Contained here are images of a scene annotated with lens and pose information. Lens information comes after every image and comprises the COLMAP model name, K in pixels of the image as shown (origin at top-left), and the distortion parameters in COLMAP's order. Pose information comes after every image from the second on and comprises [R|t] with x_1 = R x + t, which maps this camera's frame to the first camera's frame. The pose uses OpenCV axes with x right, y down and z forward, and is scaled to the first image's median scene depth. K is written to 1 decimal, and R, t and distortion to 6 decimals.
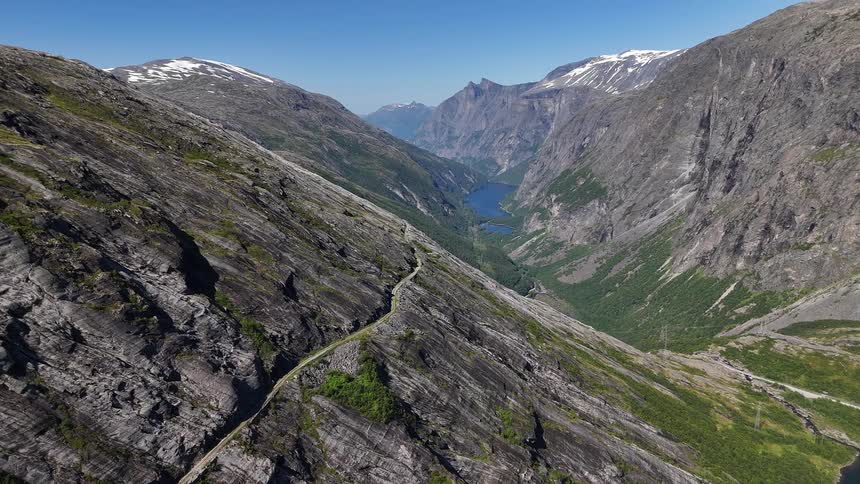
lens RADIAL K [[603.8, 0, 430.0], [0, 603.8, 242.0], [0, 0, 1]] dist [0.073931, -0.079319]
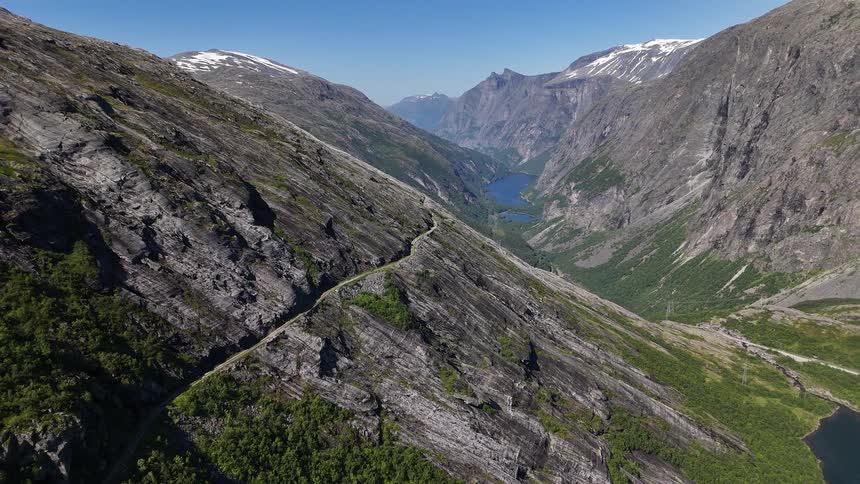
lens RADIAL K [[603.8, 0, 430.0], [0, 603.8, 242.0], [0, 0, 1]] dist [0.073931, -0.079319]
pose [[0.999341, 0.005741, -0.035853, 0.009611], [-0.005254, 0.999893, 0.013658, 0.039973], [0.035928, -0.013460, 0.999264, -0.113122]]
